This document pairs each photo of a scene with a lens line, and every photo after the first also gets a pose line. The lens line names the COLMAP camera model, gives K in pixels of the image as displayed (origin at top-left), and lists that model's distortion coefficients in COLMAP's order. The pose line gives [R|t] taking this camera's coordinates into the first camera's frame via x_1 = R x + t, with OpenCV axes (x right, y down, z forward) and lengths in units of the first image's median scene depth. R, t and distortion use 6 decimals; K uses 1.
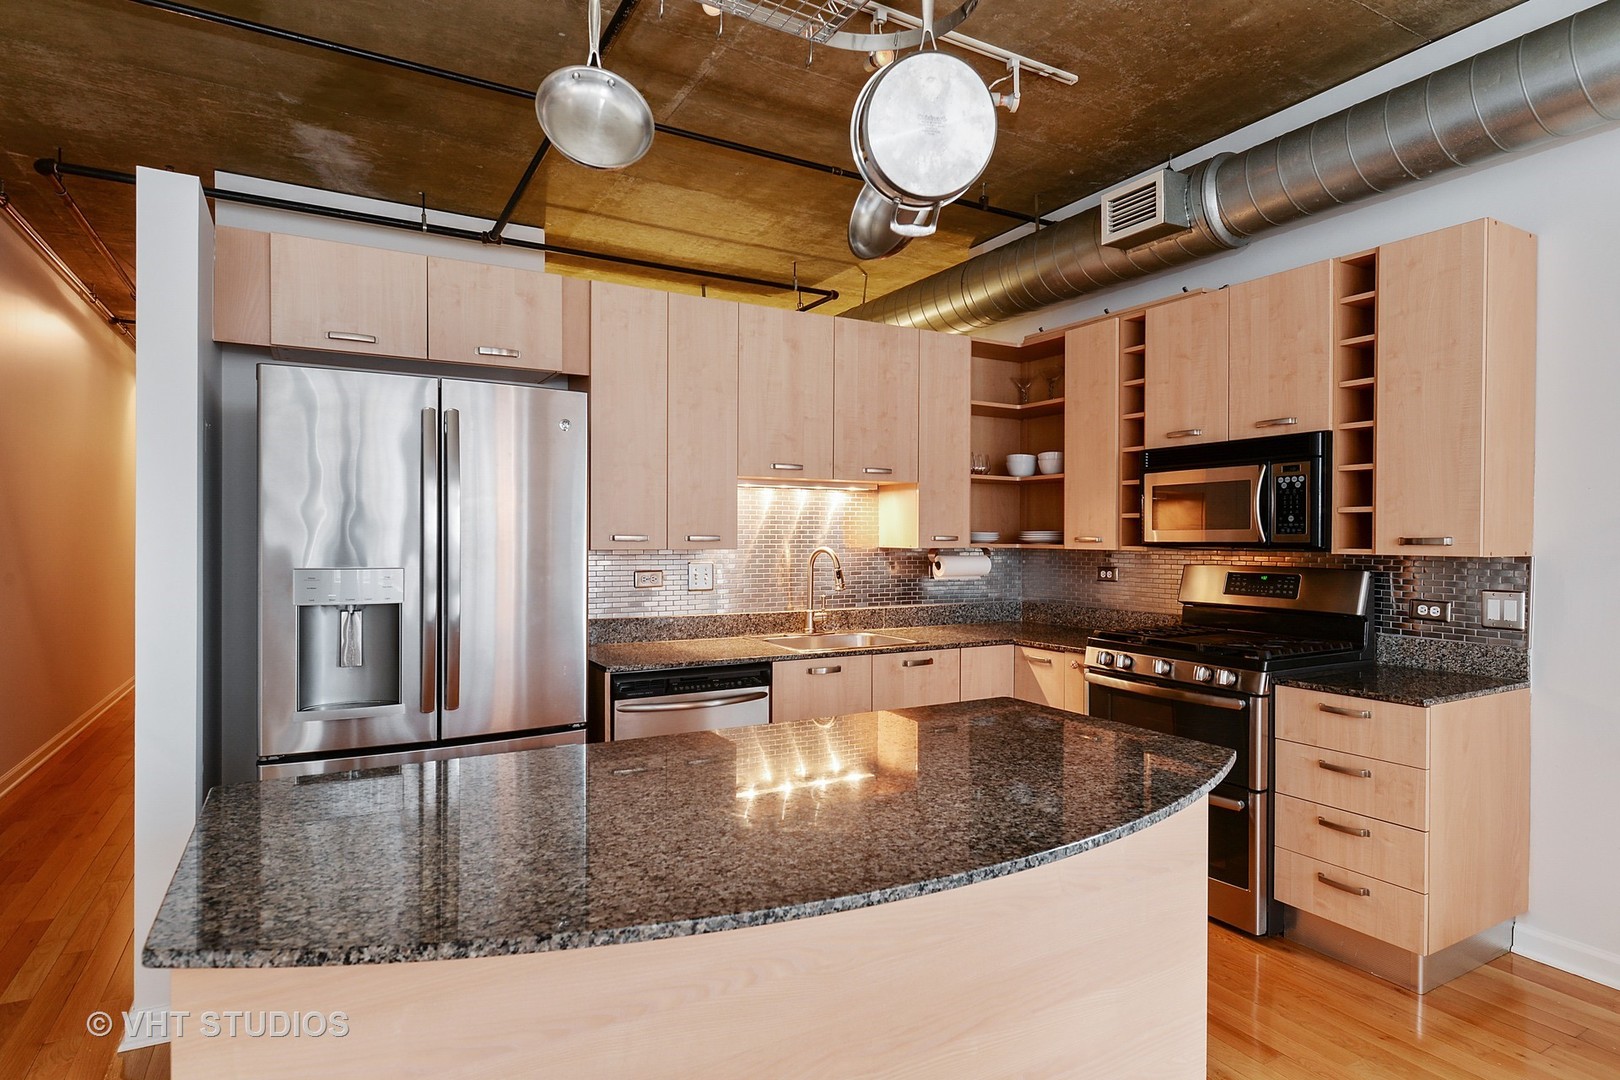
lens RADIAL K [[875.3, 0, 812.8], [0, 875.3, 547.0], [0, 0, 1]] dist [0.014591, 0.000391]
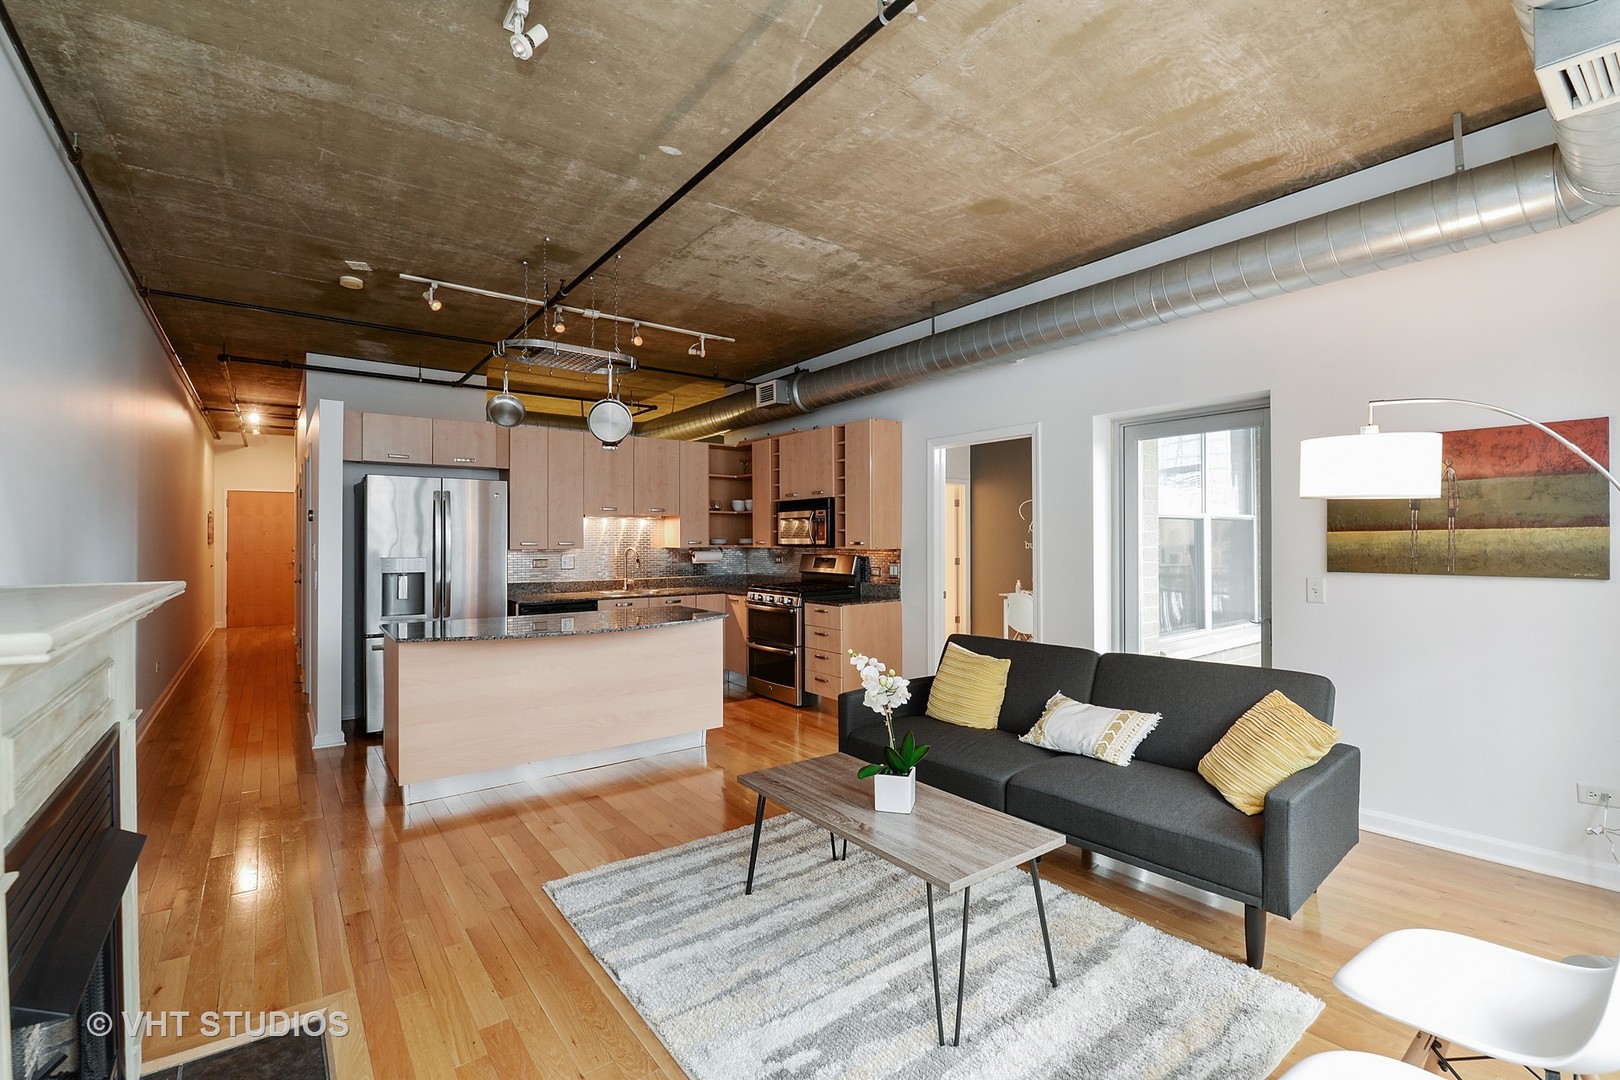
lens RADIAL K [[705.8, 0, 812.5], [0, 705.8, 531.8], [0, 0, 1]] dist [-0.001184, -0.000051]
pose [[0.990355, -0.005034, 0.138459, 0.220712], [0.007825, 0.999777, -0.019622, -0.000147], [-0.138329, 0.020516, 0.990174, -0.743793]]
